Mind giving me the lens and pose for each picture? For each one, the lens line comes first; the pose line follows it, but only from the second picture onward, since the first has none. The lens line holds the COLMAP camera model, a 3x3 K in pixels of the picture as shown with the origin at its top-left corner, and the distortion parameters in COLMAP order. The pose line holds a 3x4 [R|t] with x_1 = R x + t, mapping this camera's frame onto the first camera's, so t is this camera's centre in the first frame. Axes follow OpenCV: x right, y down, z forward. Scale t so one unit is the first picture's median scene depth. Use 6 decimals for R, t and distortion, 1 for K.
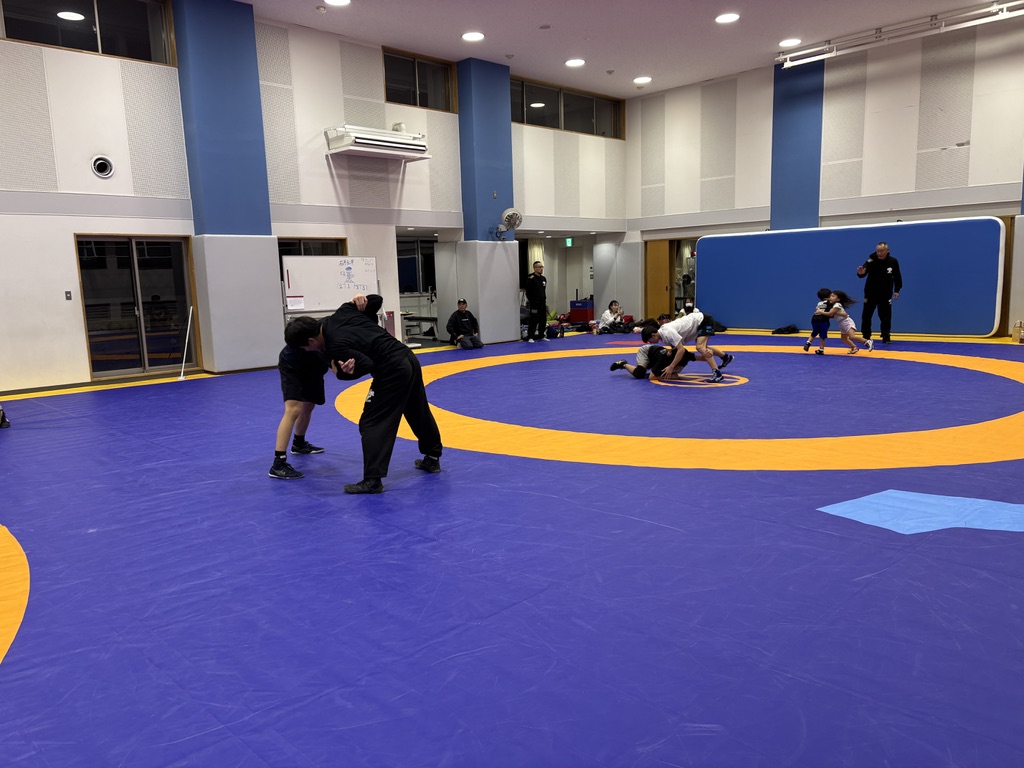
lens RADIAL K [[775.1, 0, 512.0], [0, 775.1, 384.0], [0, 0, 1]] dist [0.059733, -0.043138]
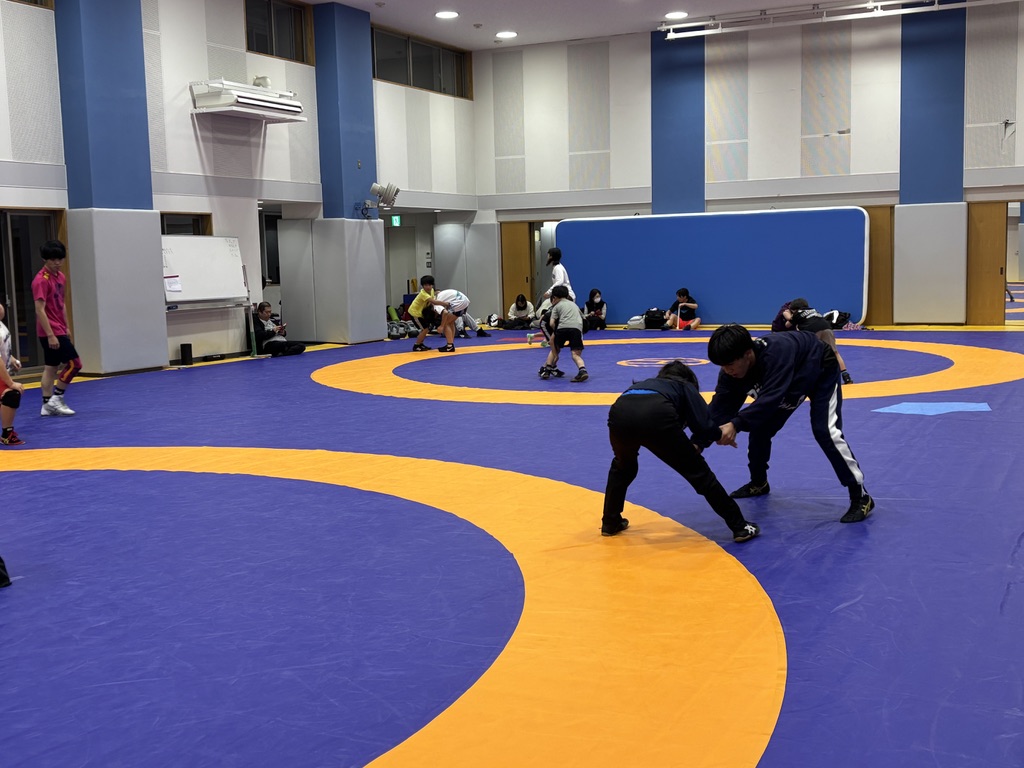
lens RADIAL K [[1242.0, 0, 521.6], [0, 1242.0, 388.8], [0, 0, 1]] dist [0.187358, -0.517366]
pose [[0.944216, -0.027508, 0.328177, -0.324807], [0.041625, 0.998482, -0.036071, 0.055819], [-0.326686, 0.047719, 0.943927, -0.331695]]
